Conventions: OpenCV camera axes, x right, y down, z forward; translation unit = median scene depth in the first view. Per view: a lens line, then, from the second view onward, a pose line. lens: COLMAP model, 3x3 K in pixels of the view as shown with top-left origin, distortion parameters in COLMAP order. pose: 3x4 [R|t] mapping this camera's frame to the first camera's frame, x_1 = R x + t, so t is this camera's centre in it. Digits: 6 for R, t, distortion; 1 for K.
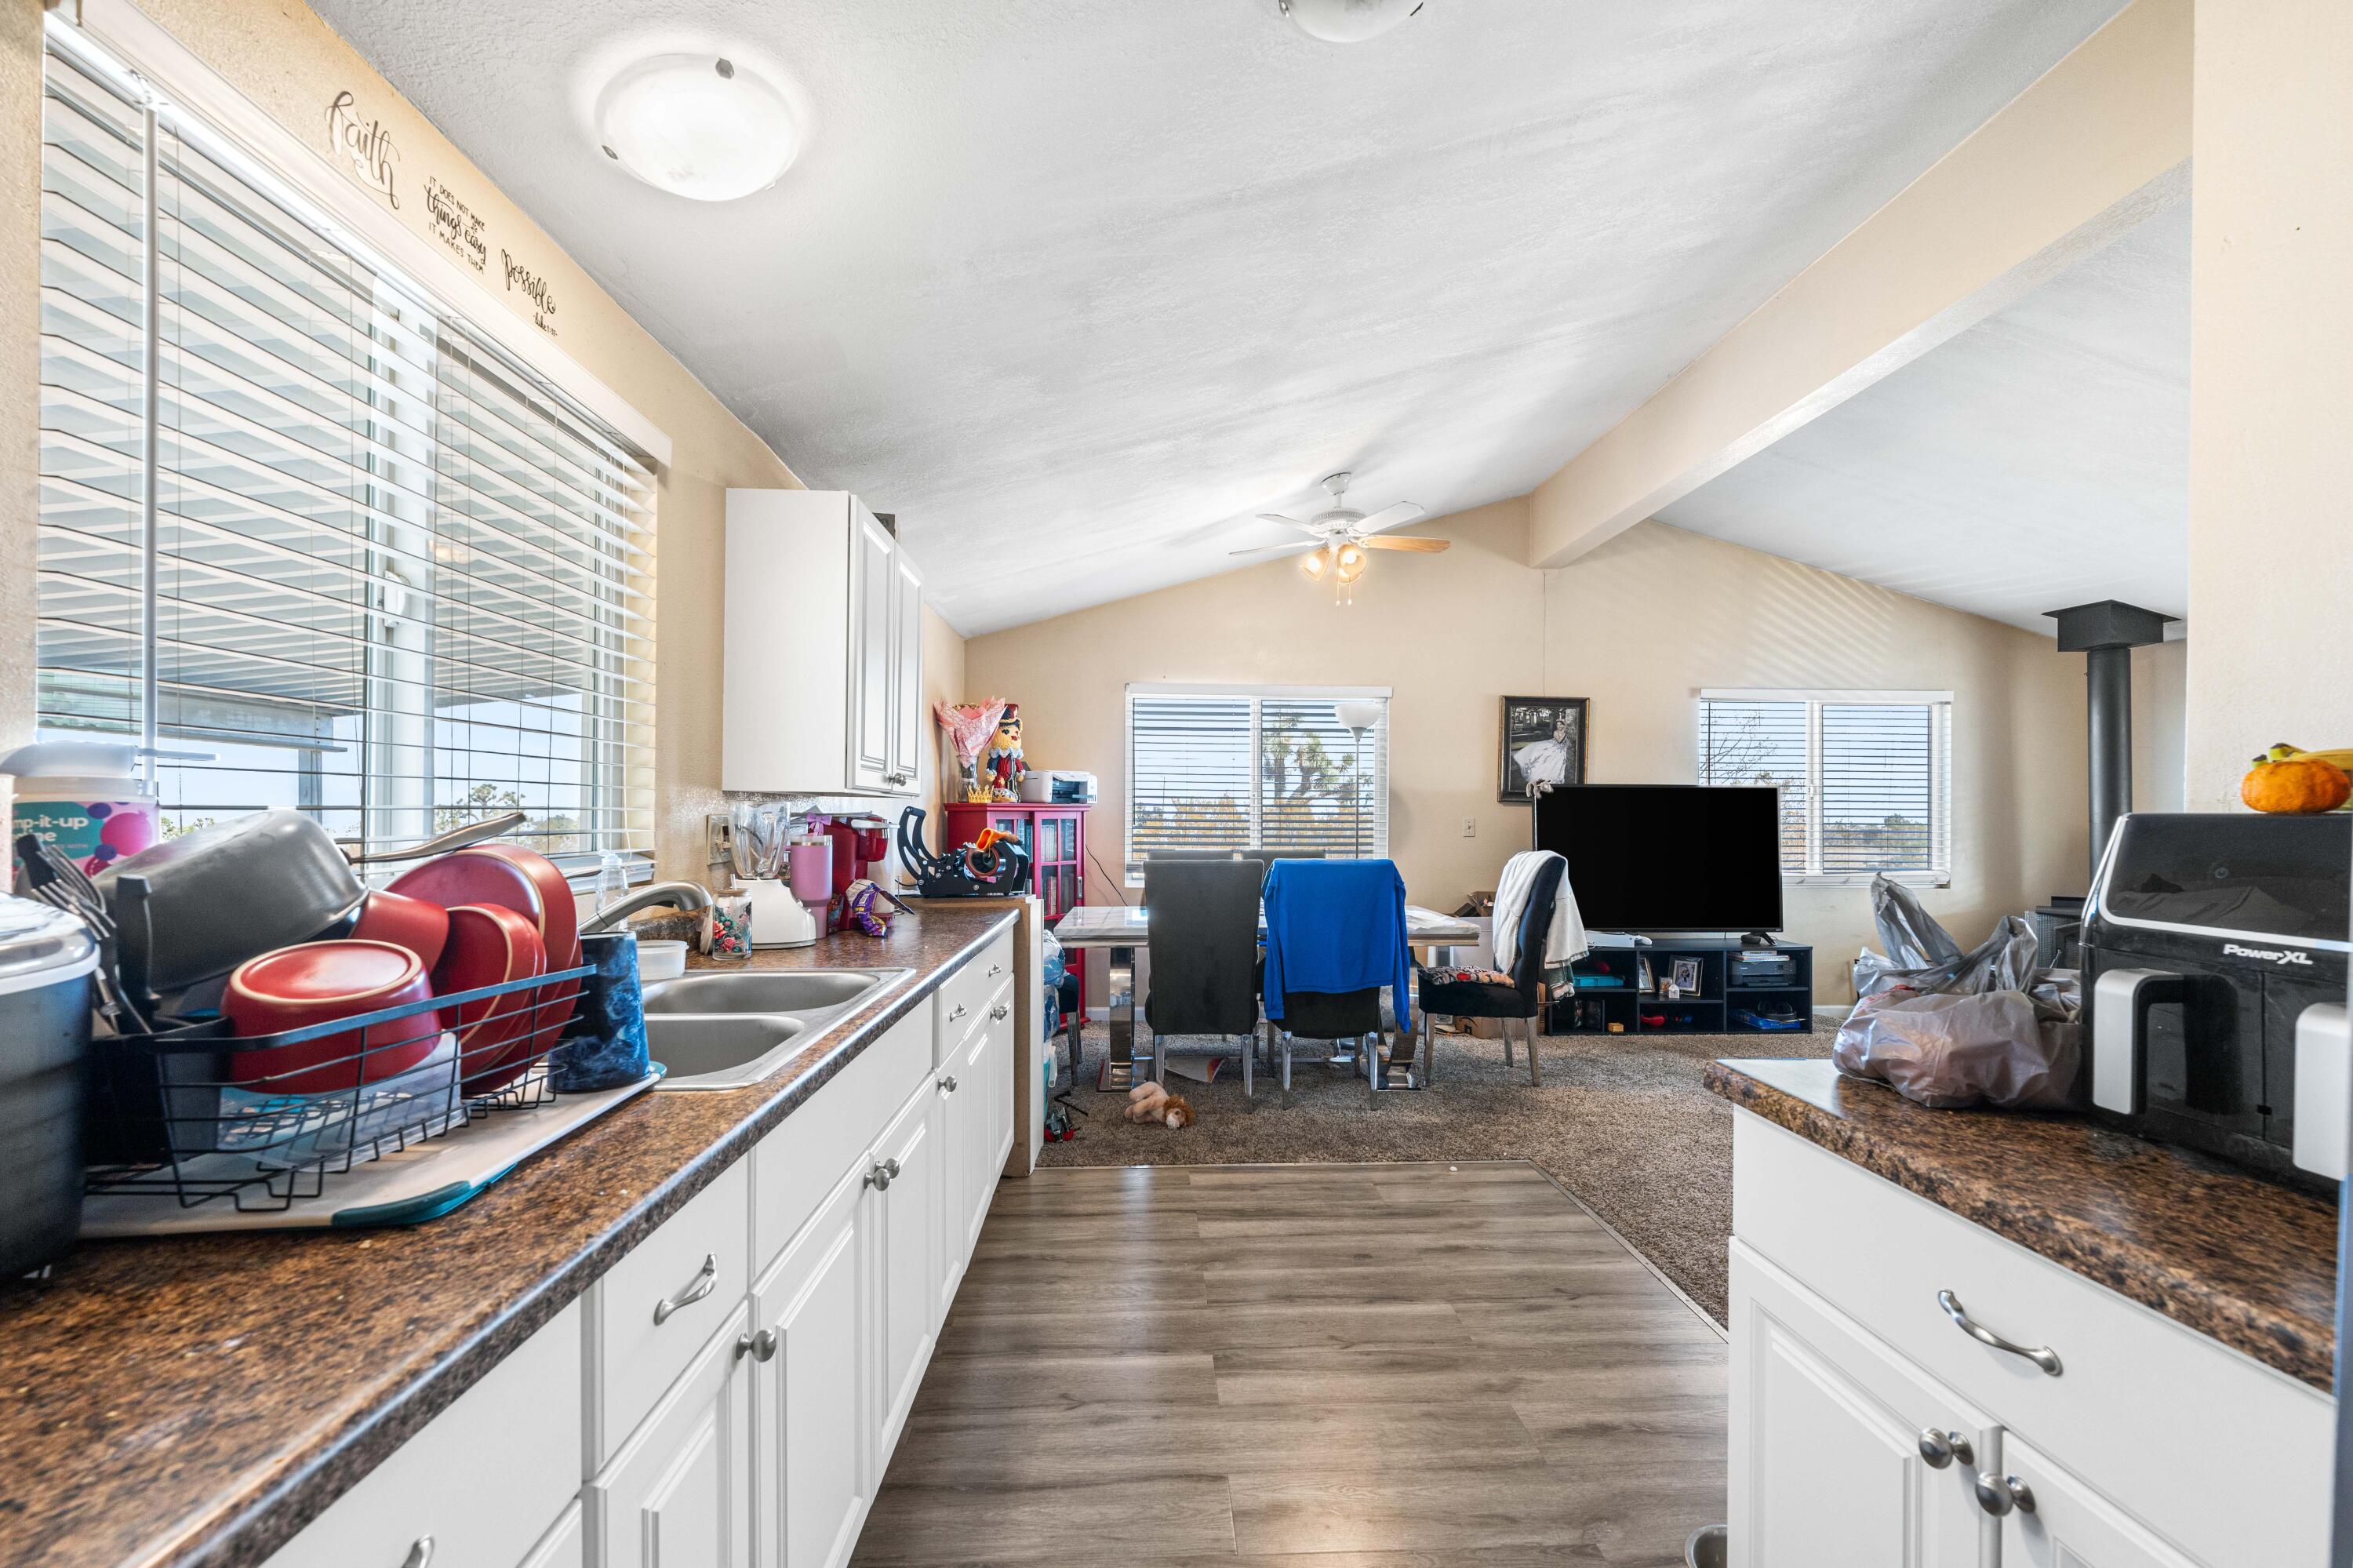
lens RADIAL K [[959.8, 0, 1186.6], [0, 959.8, 812.2], [0, 0, 1]] dist [-0.000538, -0.000013]
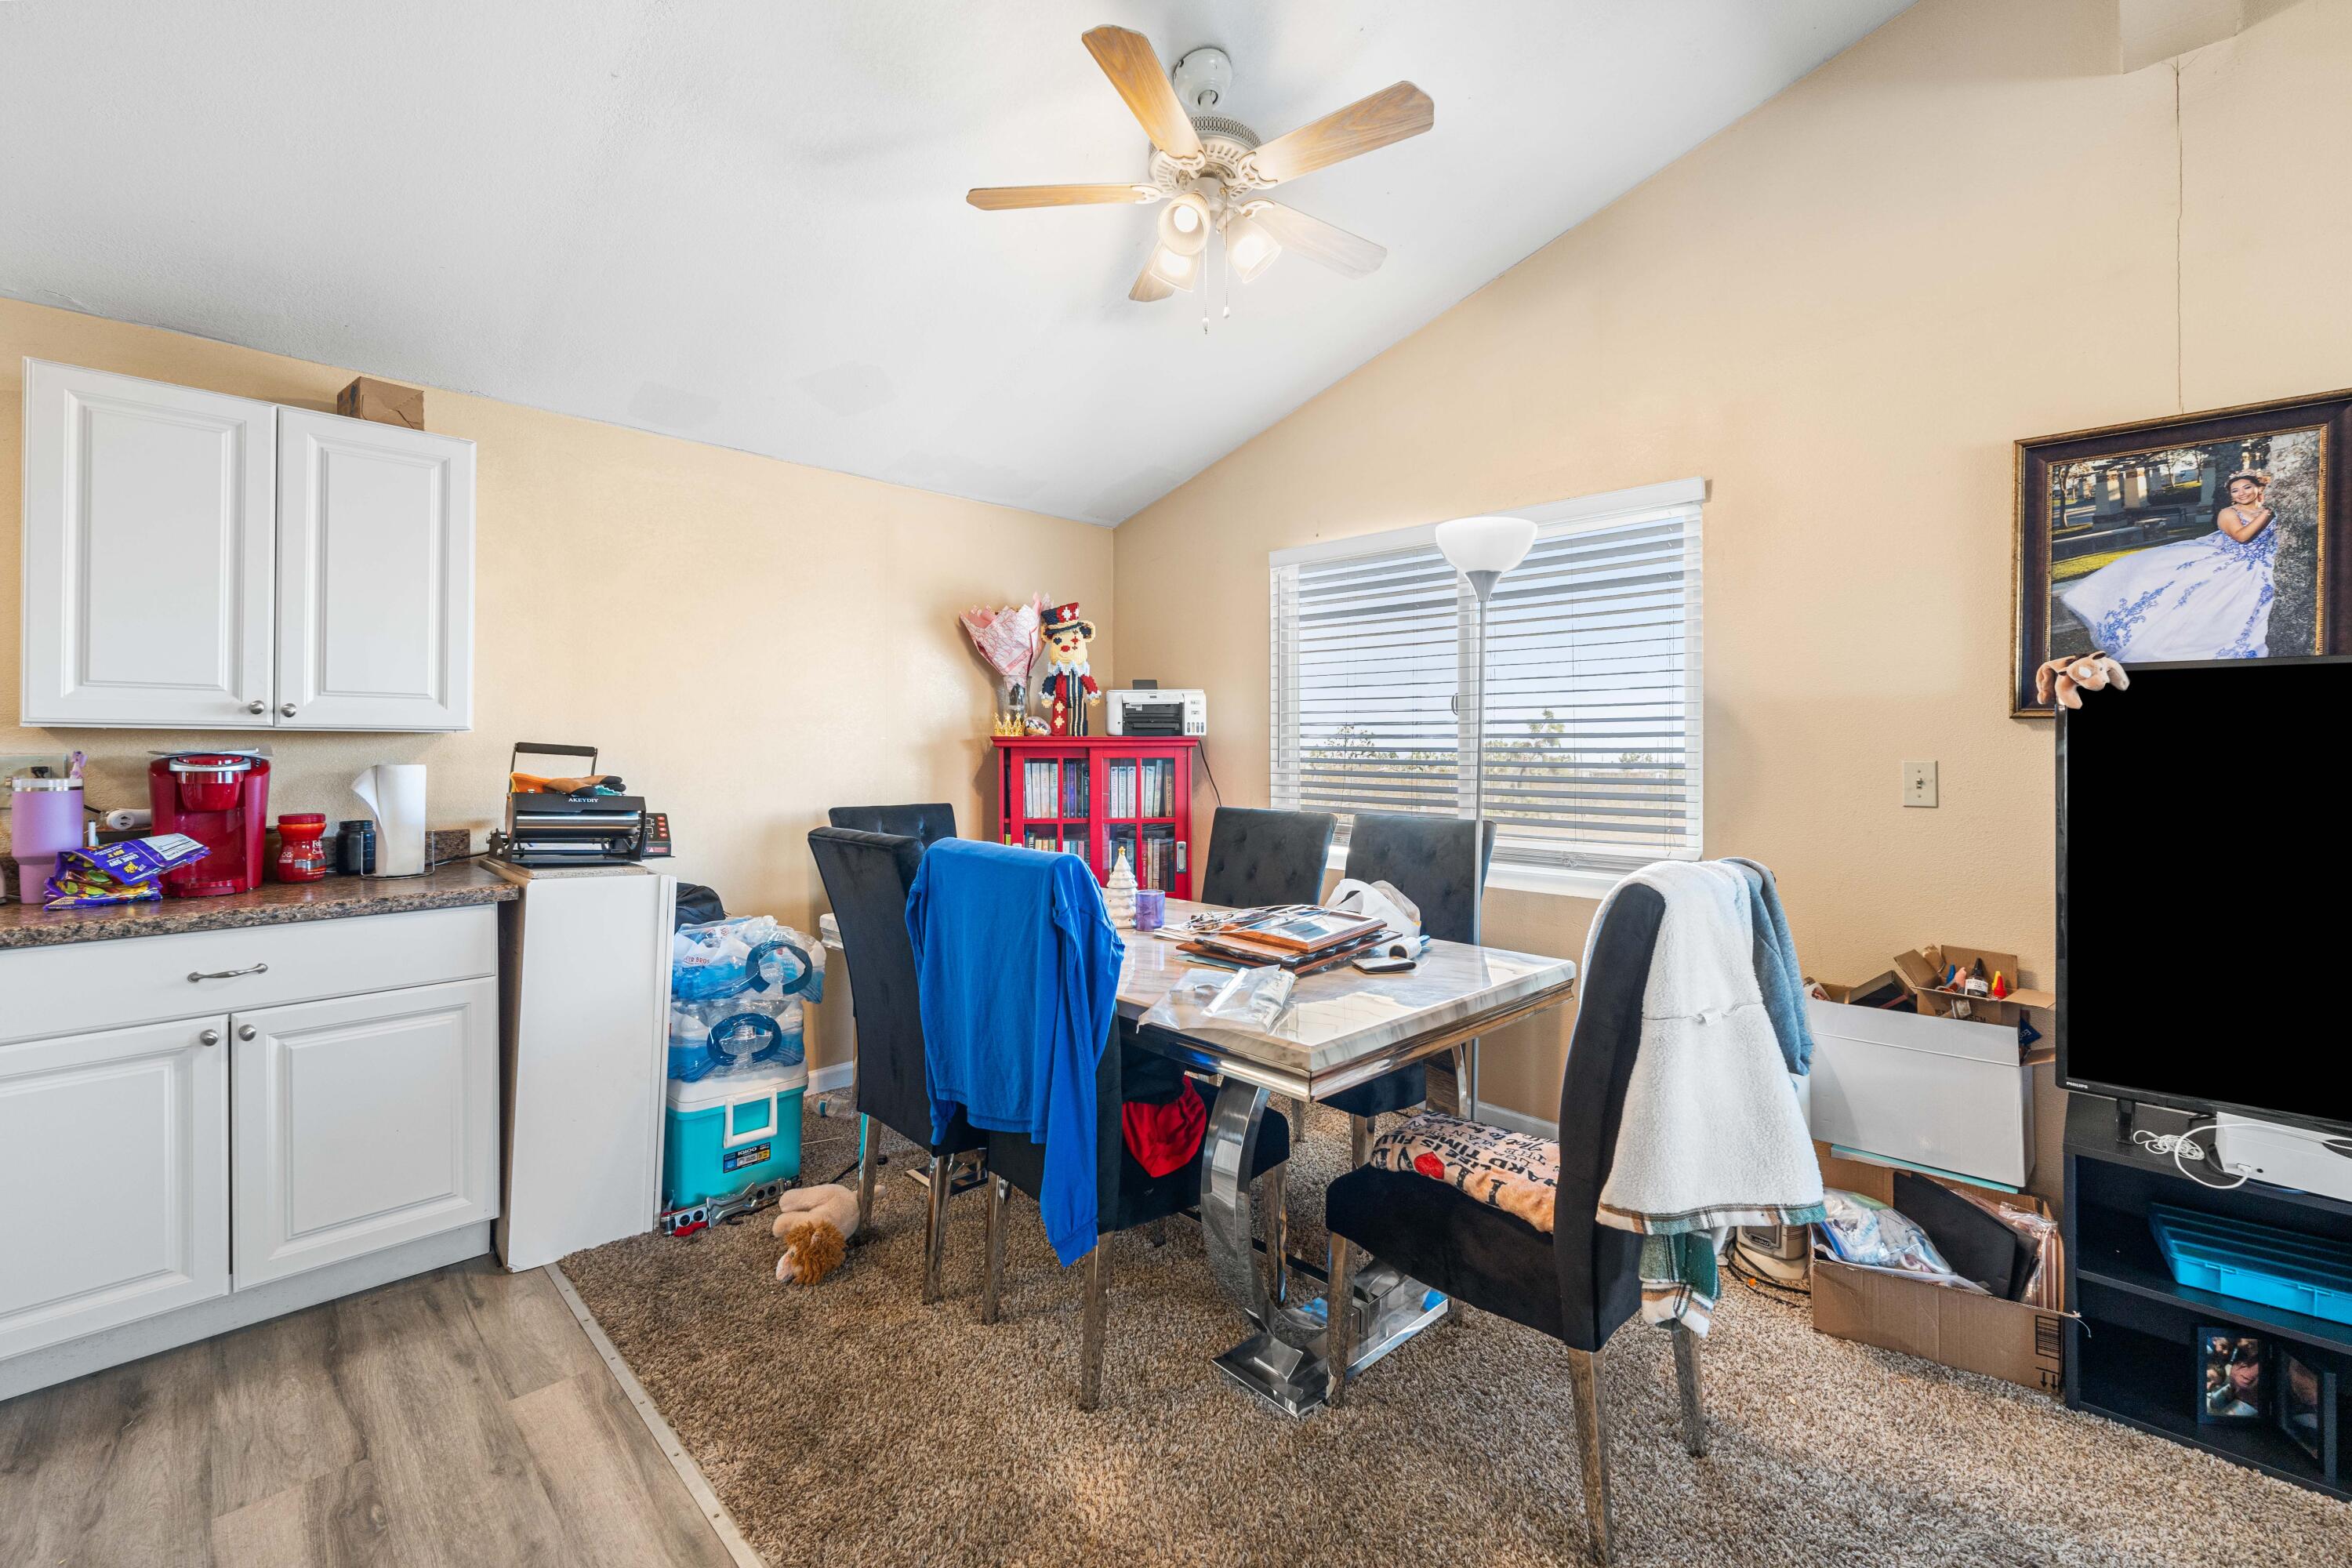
lens RADIAL K [[977.5, 0, 1190.9], [0, 977.5, 739.8], [0, 0, 1]] dist [-0.000982, -0.000123]
pose [[0.677059, -0.009275, -0.735871, 0.411576], [0.002436, 0.999943, -0.010362, 0.000376], [0.735925, 0.005223, 0.677043, 0.520683]]
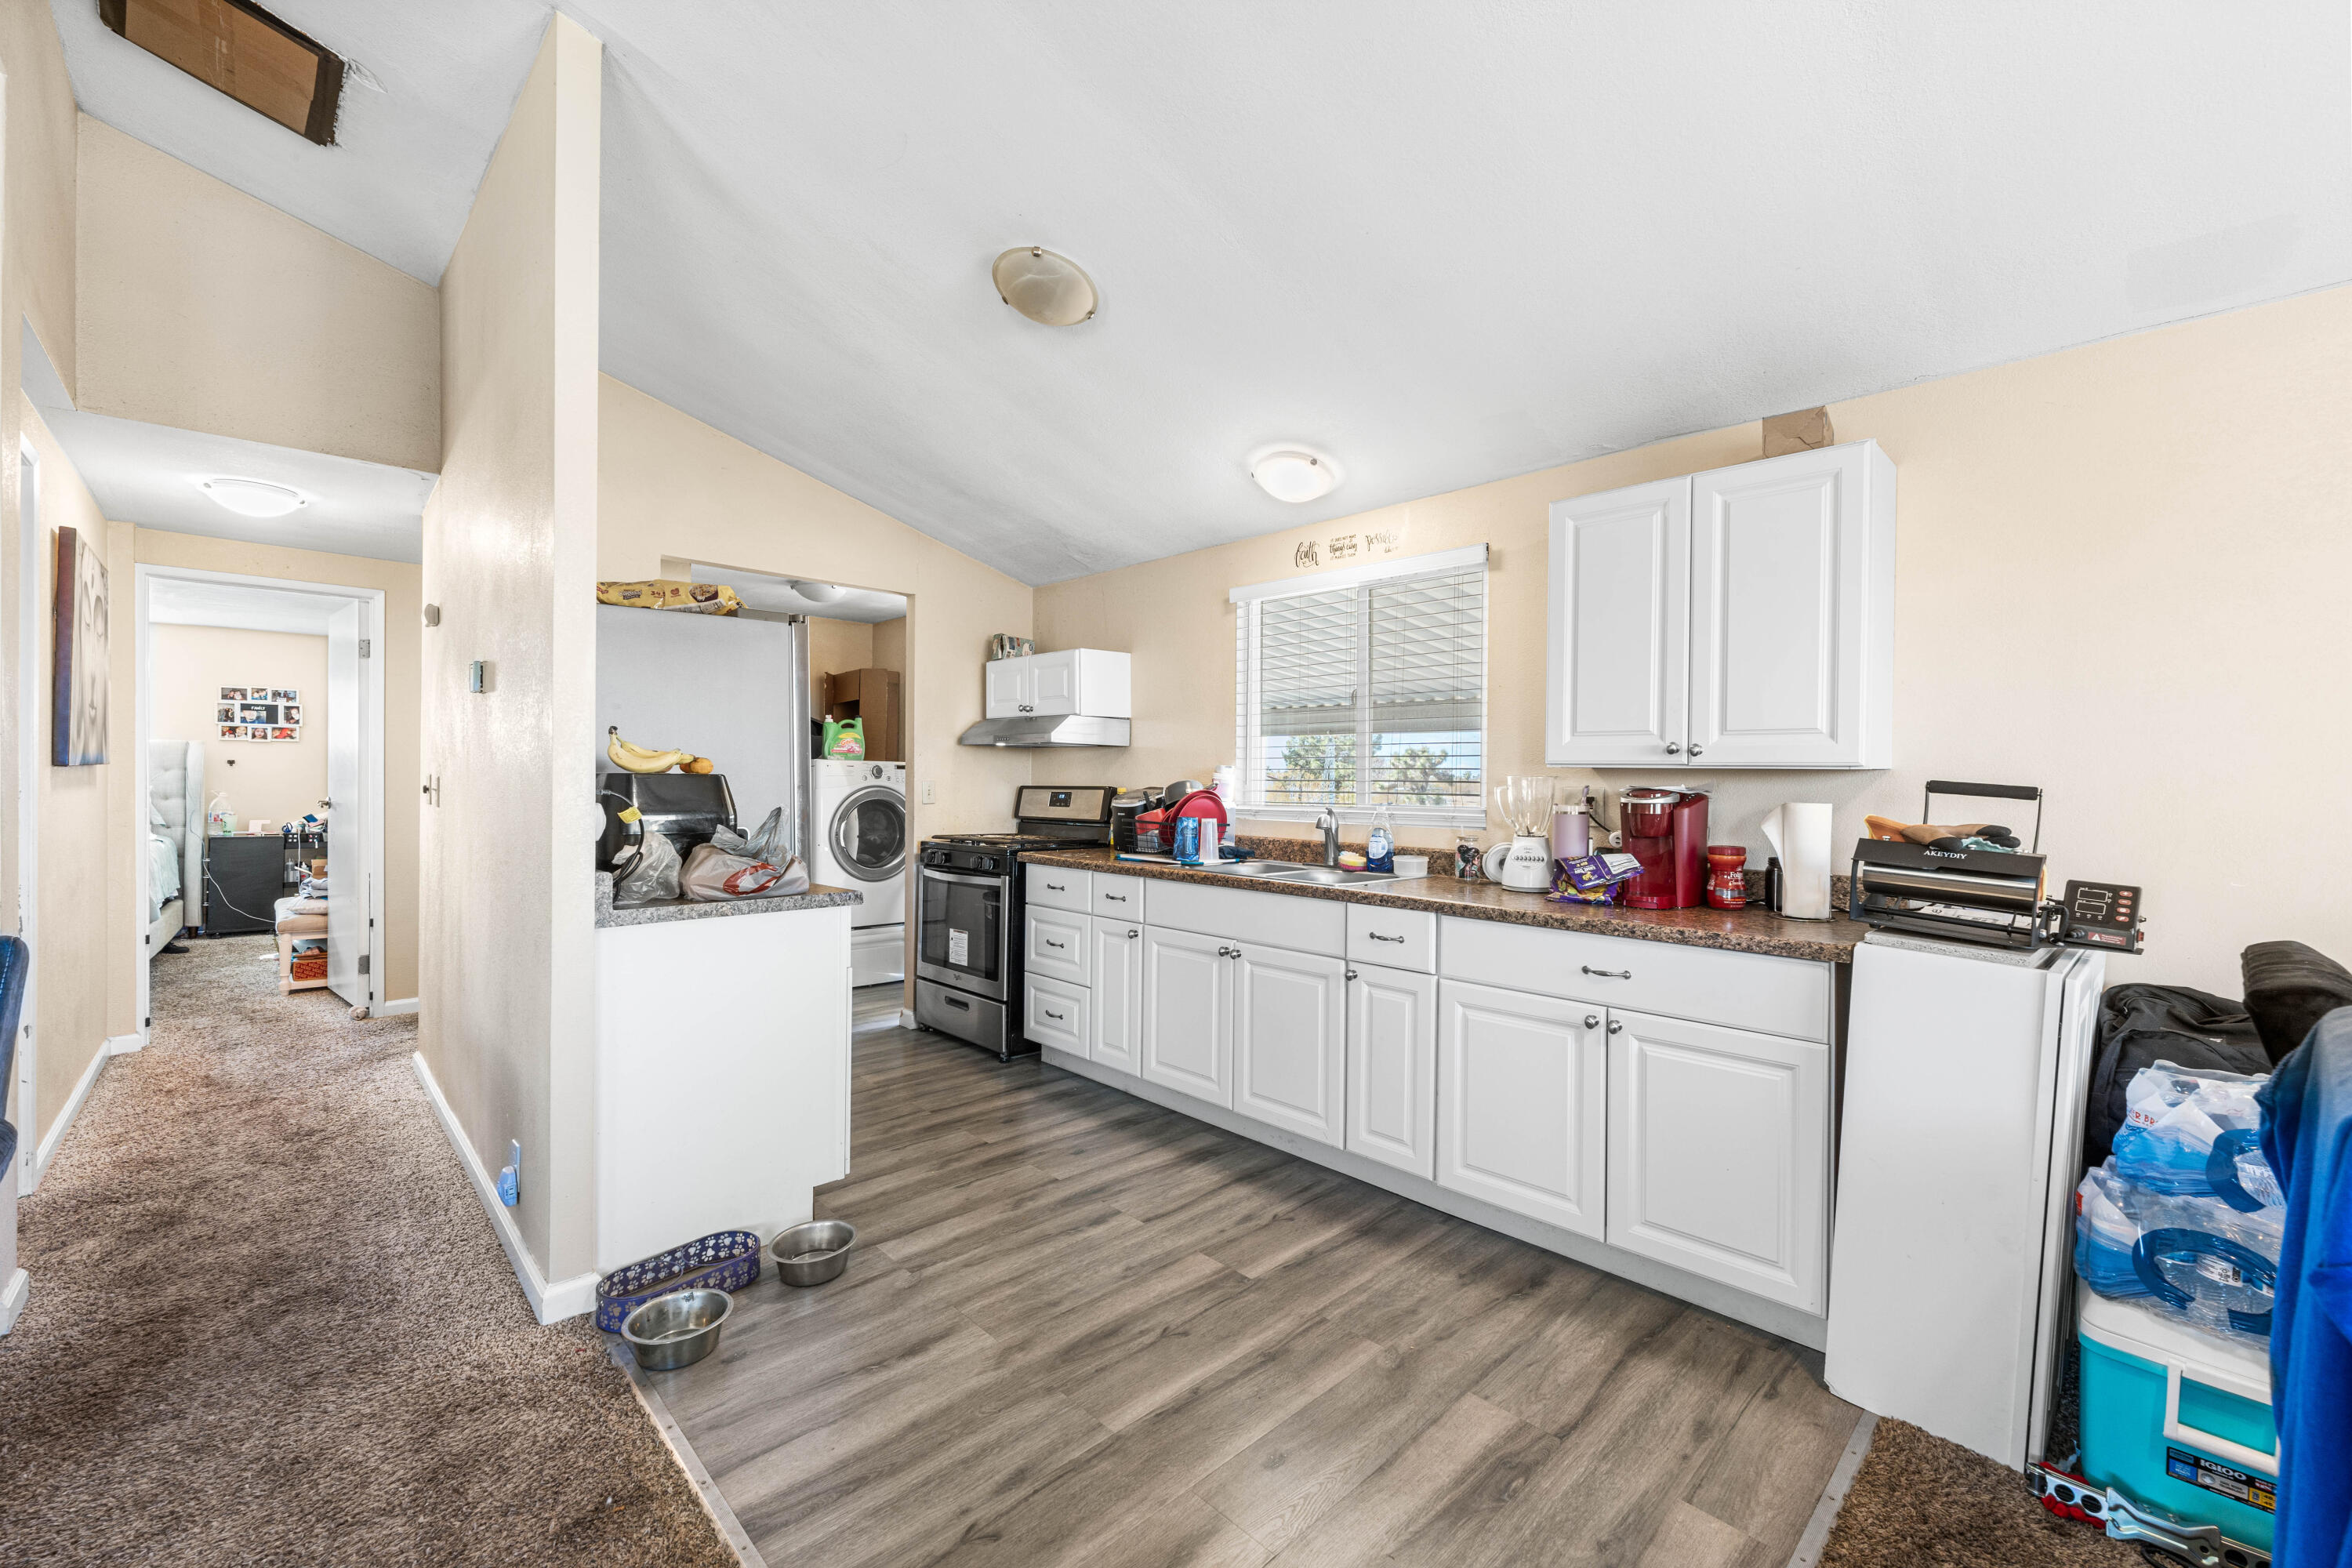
lens RADIAL K [[948.3, 0, 1176.0], [0, 948.3, 784.0], [0, 0, 1]] dist [-0.000622, 0.000128]
pose [[-0.750051, -0.008985, -0.661318, 0.321096], [-0.015198, 0.999878, 0.003652, 0.000564], [0.661205, 0.012790, -0.750096, 0.691941]]
